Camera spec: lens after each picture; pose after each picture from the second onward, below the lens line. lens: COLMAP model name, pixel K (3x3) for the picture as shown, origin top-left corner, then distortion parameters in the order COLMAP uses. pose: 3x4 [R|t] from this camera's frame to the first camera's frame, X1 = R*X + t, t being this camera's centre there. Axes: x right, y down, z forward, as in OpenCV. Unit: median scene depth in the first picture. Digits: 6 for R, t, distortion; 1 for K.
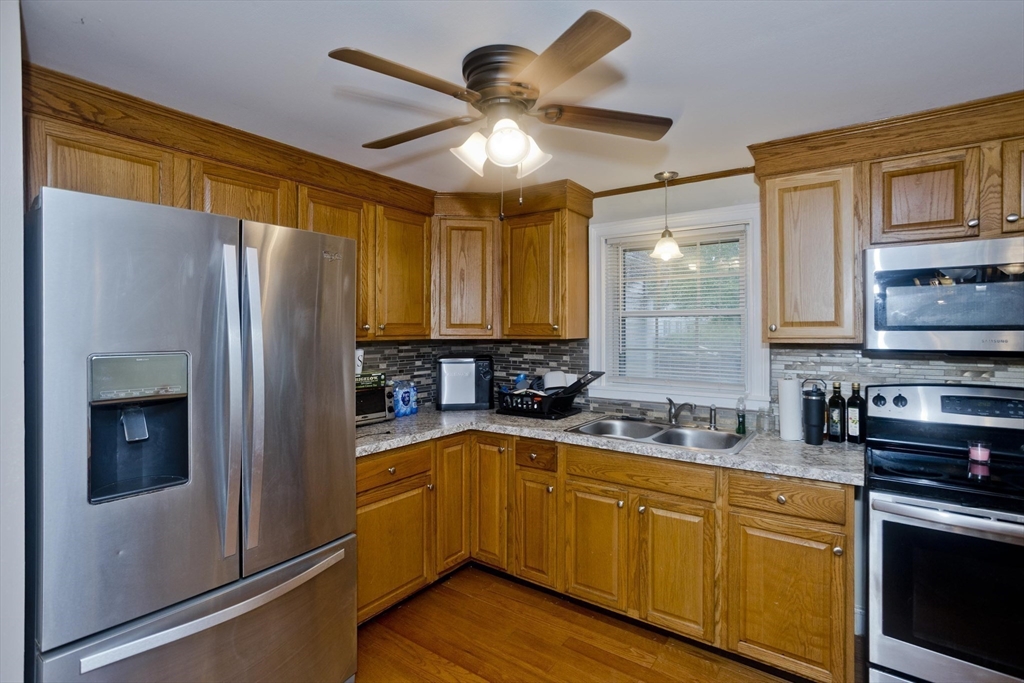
lens RADIAL K [[492.0, 0, 507.0], [0, 492.0, 331.2], [0, 0, 1]] dist [-0.057275, 0.040980]
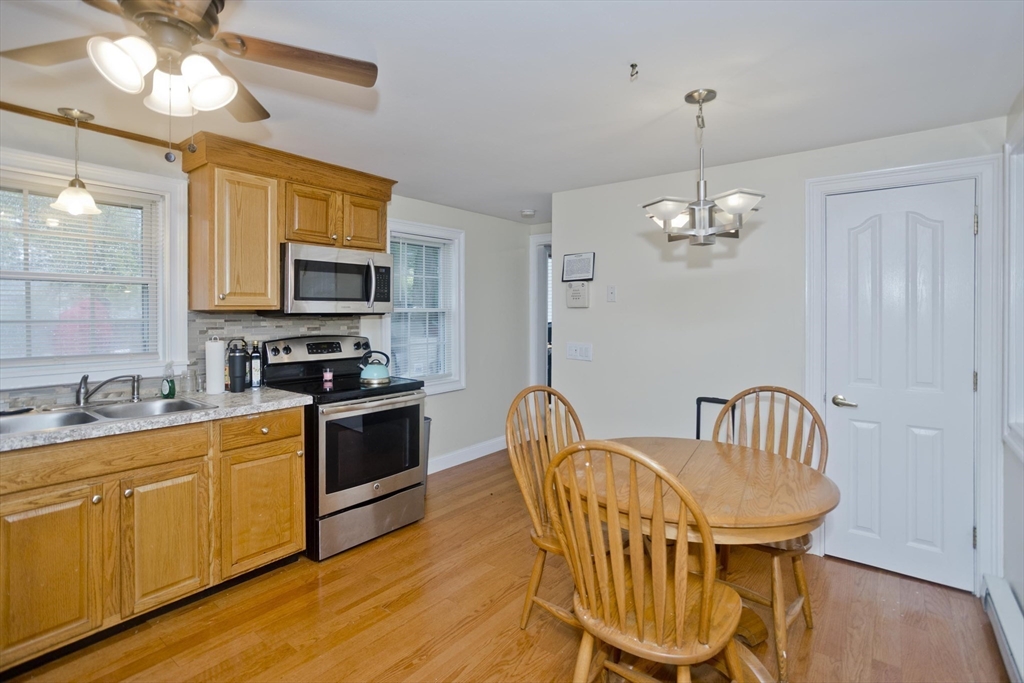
lens RADIAL K [[498.9, 0, 514.8], [0, 498.9, 313.8], [0, 0, 1]] dist [-0.023410, 0.023436]
pose [[0.053908, -0.004473, 0.998536, -0.506142], [0.001380, 0.999989, 0.004405, 0.025268], [-0.998545, 0.001141, 0.053913, 0.195953]]
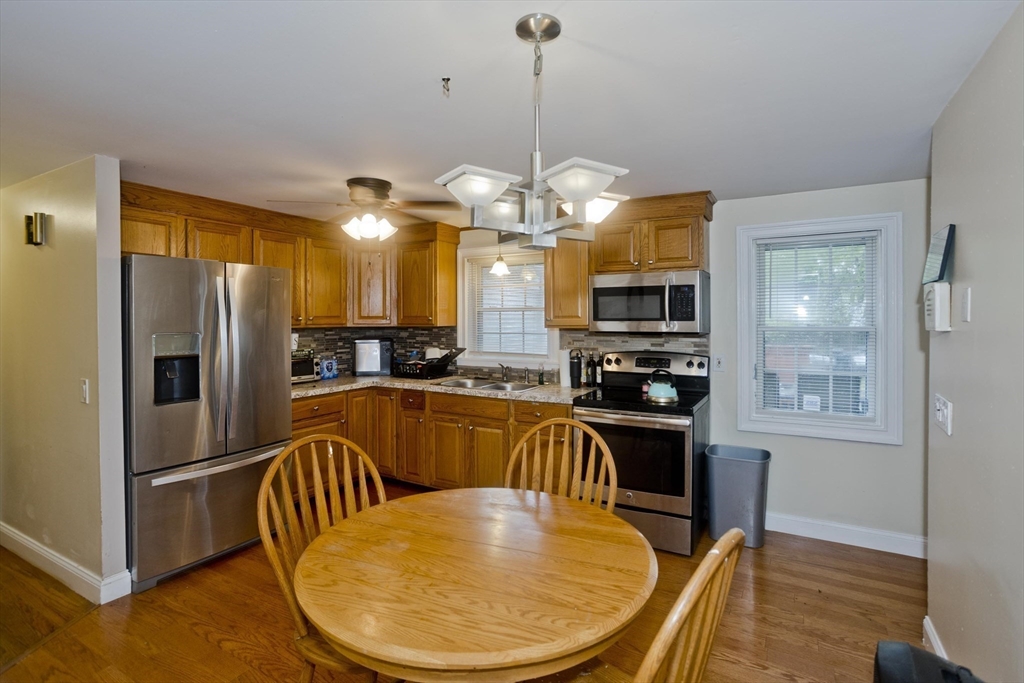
lens RADIAL K [[484.0, 0, 515.7], [0, 484.0, 326.0], [0, 0, 1]] dist [-0.036298, 0.020487]
pose [[0.992883, -0.002823, 0.119063, 0.196087], [0.001250, 0.999911, 0.013288, -0.005072], [-0.119090, -0.013044, 0.992798, -0.551995]]
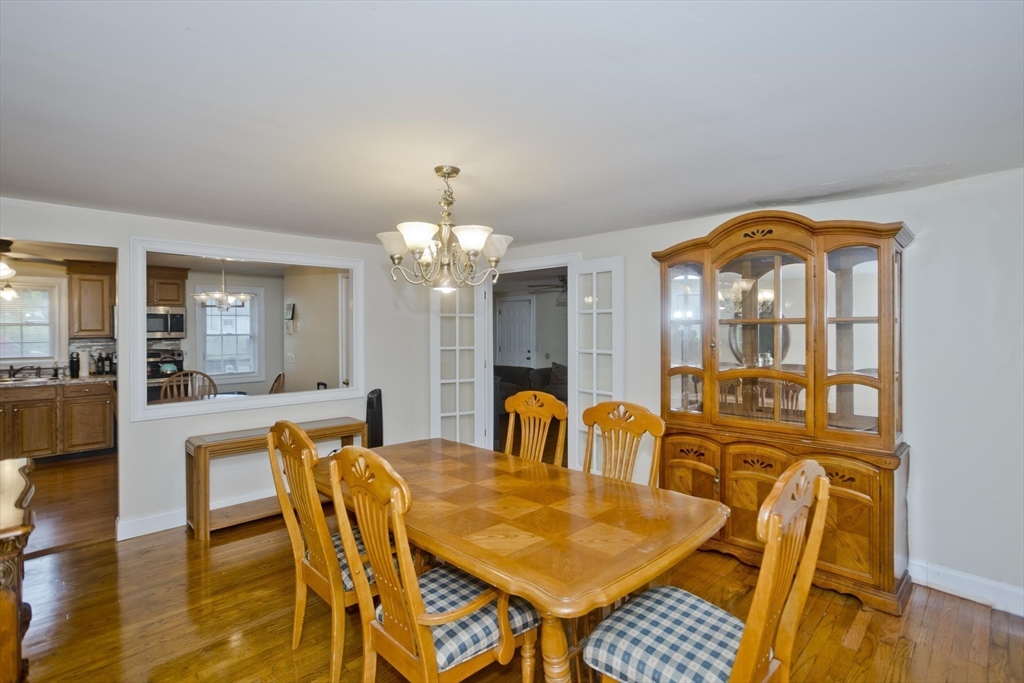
lens RADIAL K [[484.0, 0, 515.7], [0, 484.0, 326.0], [0, 0, 1]] dist [-0.036298, 0.020487]
pose [[0.148805, 0.000156, 0.988866, -1.363892], [0.002908, 0.999996, -0.000596, -0.024478], [-0.988862, 0.002965, 0.148804, -1.433602]]
